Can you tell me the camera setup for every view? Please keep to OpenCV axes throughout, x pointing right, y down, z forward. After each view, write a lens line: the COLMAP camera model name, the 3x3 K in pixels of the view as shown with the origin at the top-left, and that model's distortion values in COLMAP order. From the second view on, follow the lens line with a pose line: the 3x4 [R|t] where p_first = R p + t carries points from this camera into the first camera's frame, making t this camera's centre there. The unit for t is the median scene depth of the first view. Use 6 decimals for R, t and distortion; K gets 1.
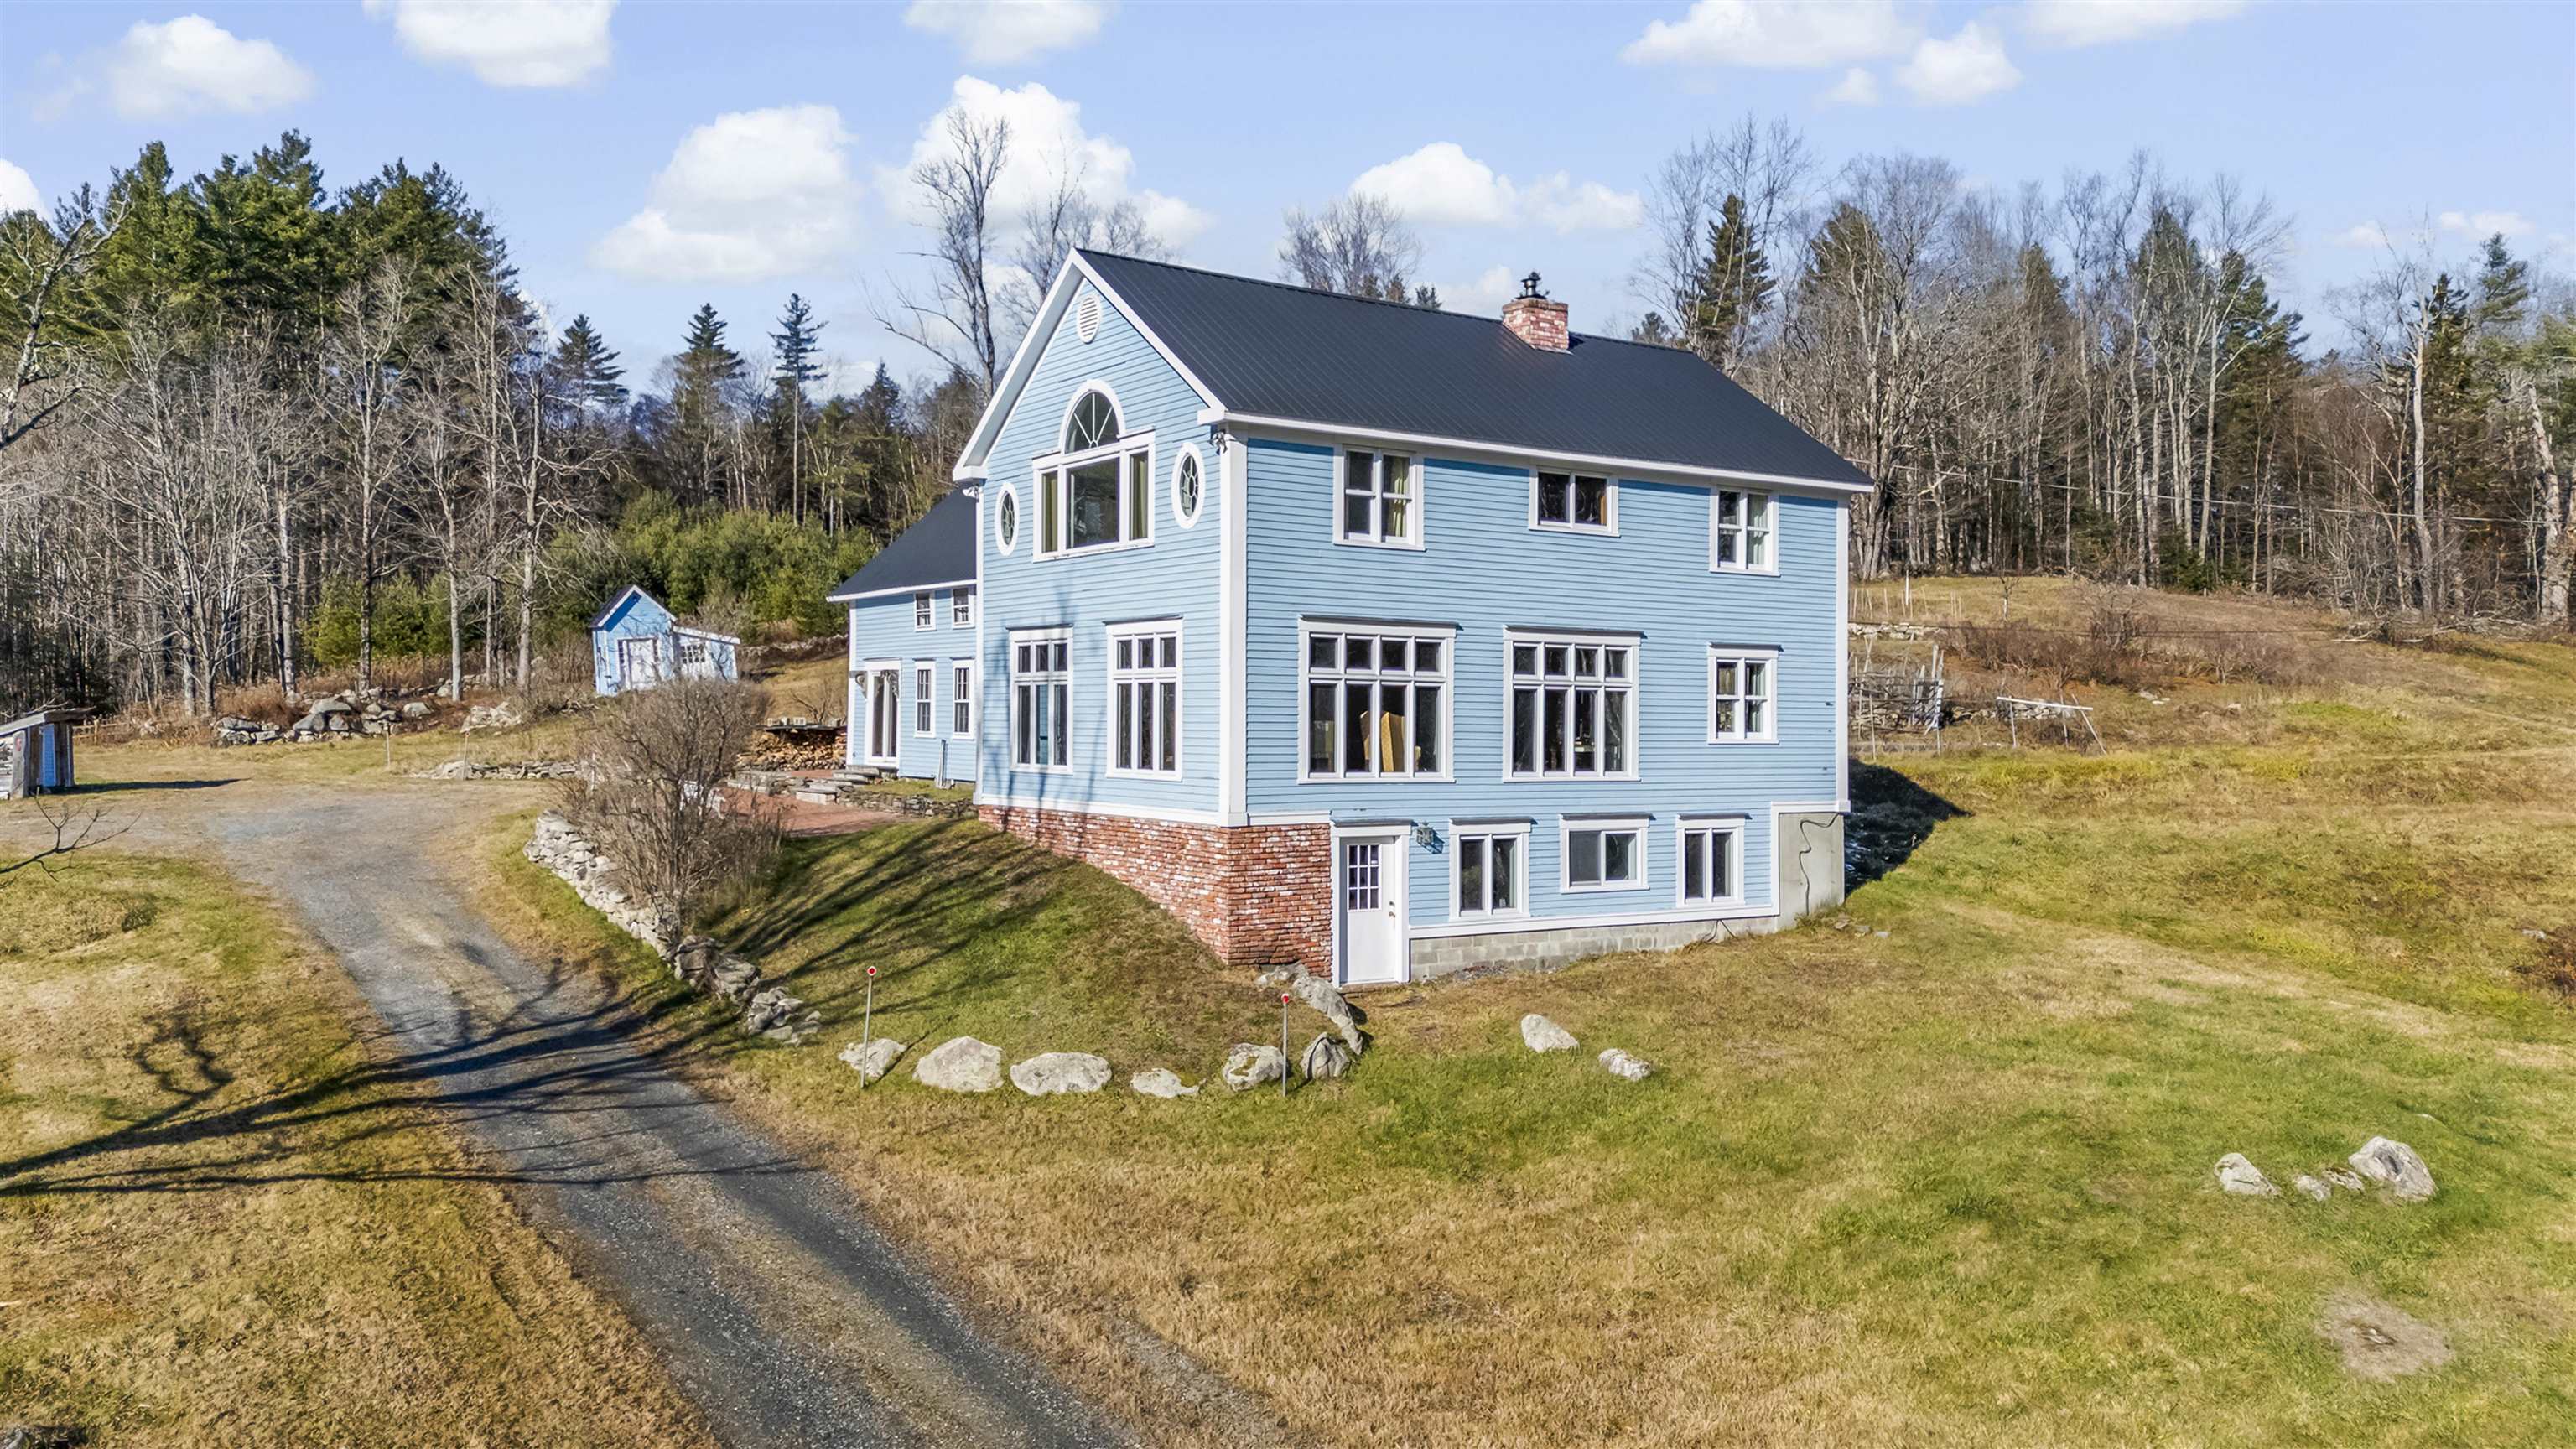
lens RADIAL K [[1964.3, 0, 1262.7], [0, 1964.3, 668.8], [0, 0, 1]] dist [0.098516, -0.147728]
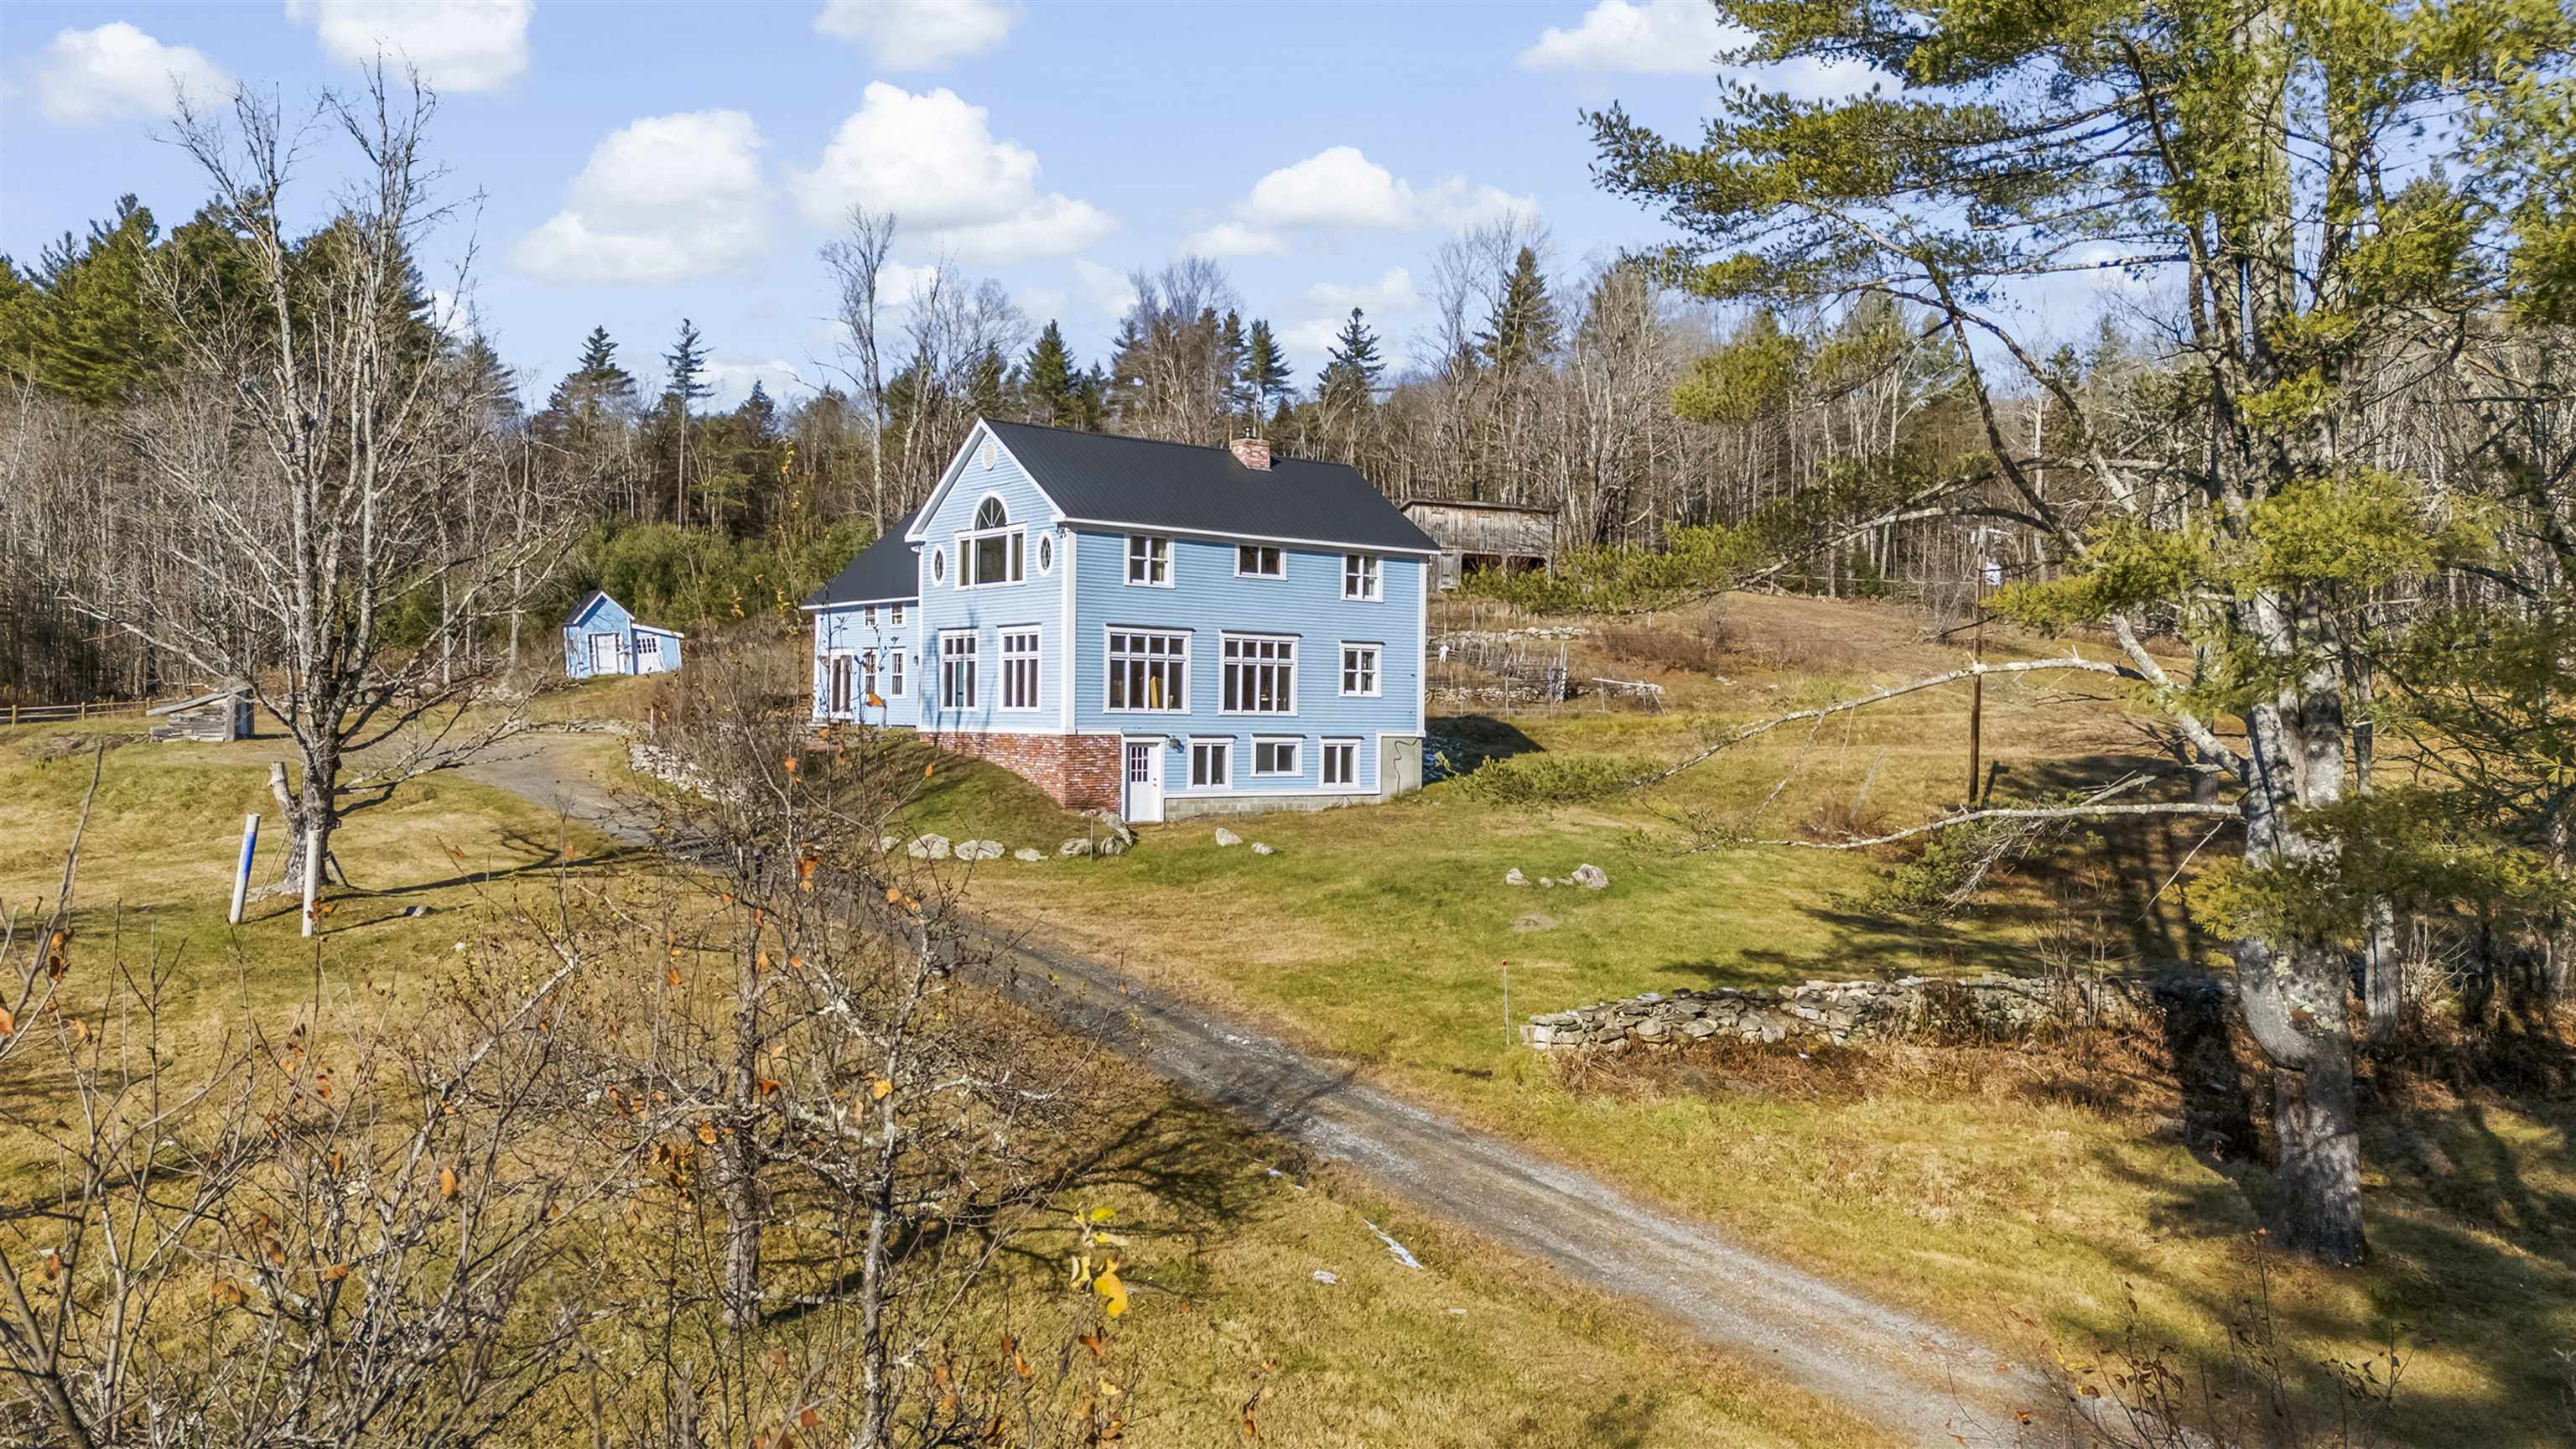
lens RADIAL K [[1922.2, 0, 1345.1], [0, 1922.2, 643.8], [0, 0, 1]] dist [0.057501, -0.001112]
pose [[0.992927, 0.006360, 0.118557, 0.026091], [-0.005059, 0.999924, -0.011275, 0.010390], [-0.118620, 0.010596, 0.992883, -0.768522]]
